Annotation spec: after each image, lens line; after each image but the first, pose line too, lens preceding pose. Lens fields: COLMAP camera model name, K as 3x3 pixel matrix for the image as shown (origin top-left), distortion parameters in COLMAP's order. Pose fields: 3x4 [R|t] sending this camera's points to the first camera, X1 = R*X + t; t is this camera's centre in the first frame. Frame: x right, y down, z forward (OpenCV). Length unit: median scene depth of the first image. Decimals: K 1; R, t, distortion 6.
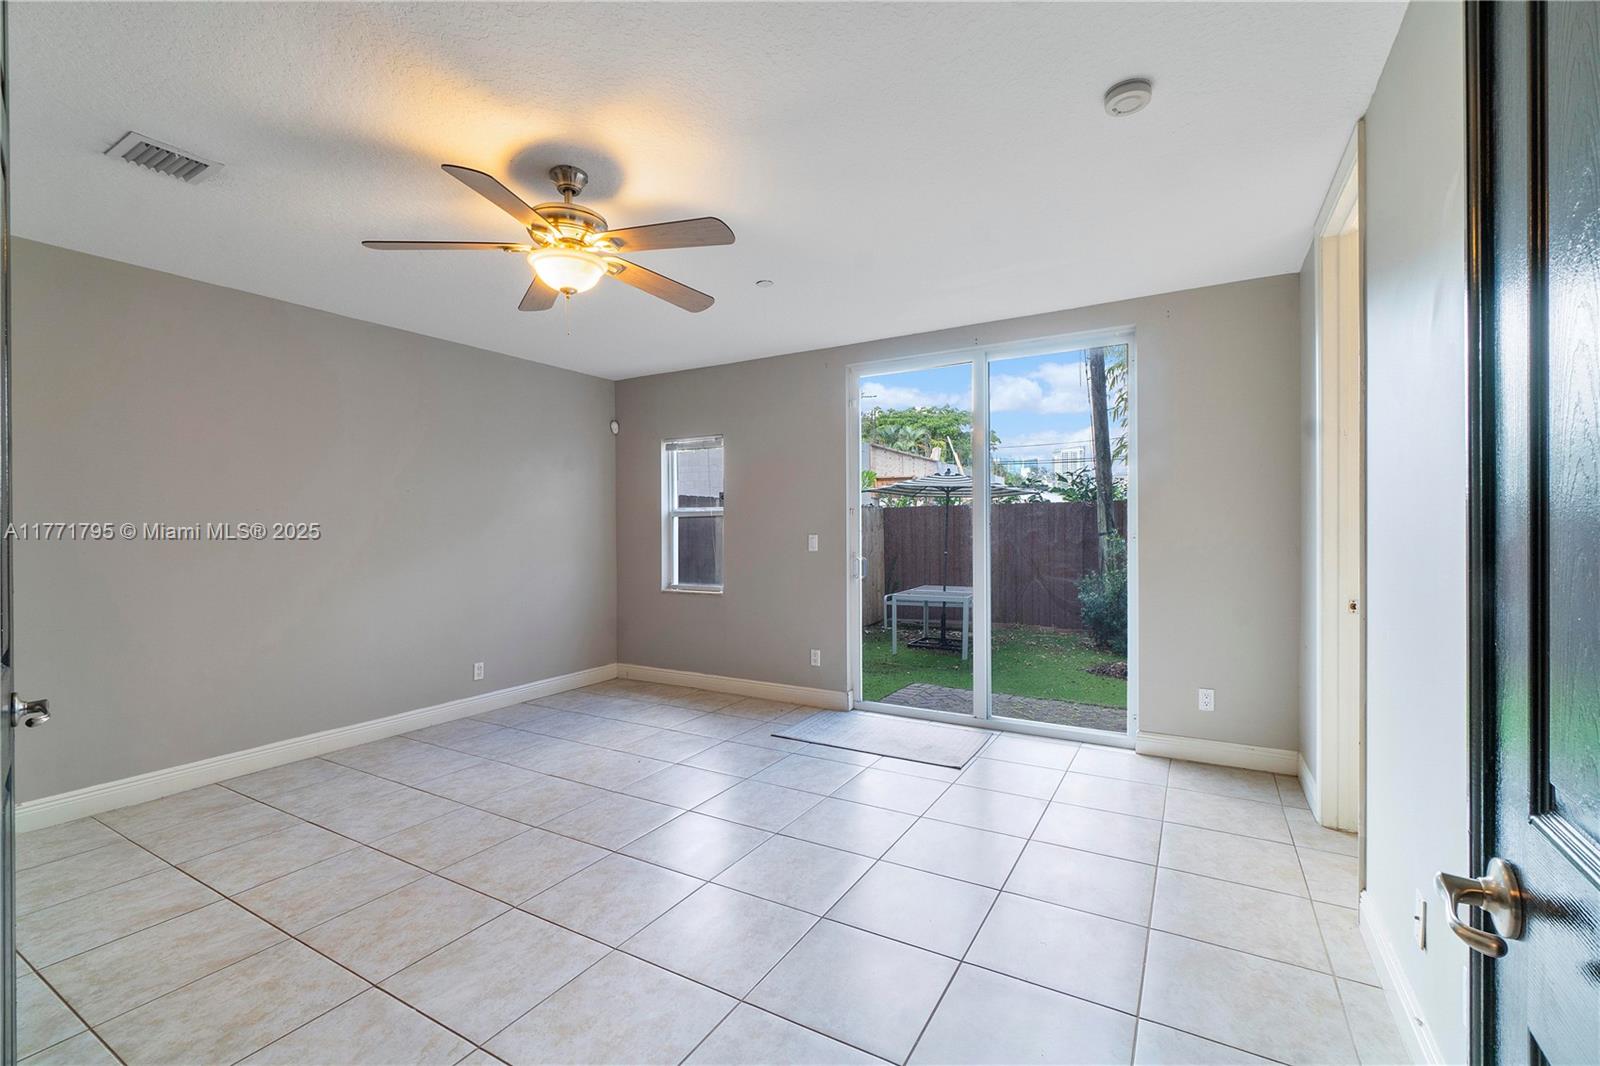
lens RADIAL K [[692.4, 0, 798.2], [0, 692.4, 533.9], [0, 0, 1]] dist [-0.003708, 0.000325]
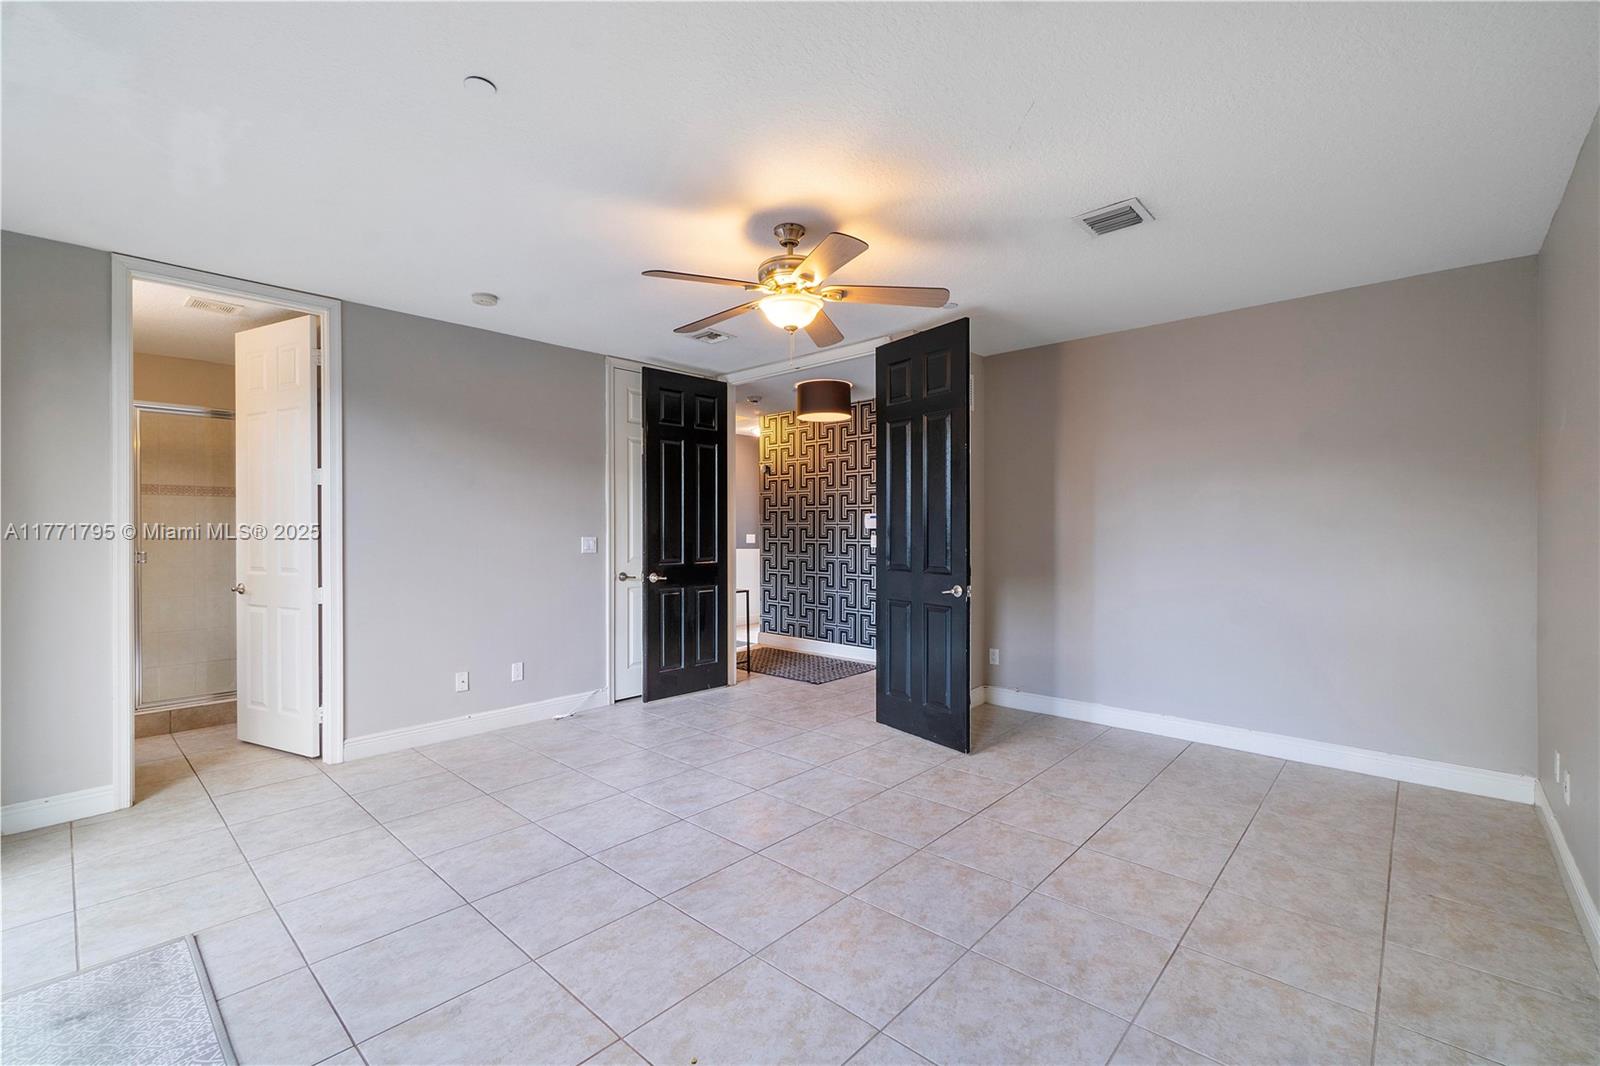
lens RADIAL K [[692.4, 0, 798.2], [0, 692.4, 533.9], [0, 0, 1]] dist [-0.003708, 0.000325]
pose [[-0.977301, 0.005551, 0.211784, -0.453745], [0.007921, 0.999915, 0.010346, -0.009973], [-0.211709, 0.011789, -0.977262, 1.647595]]
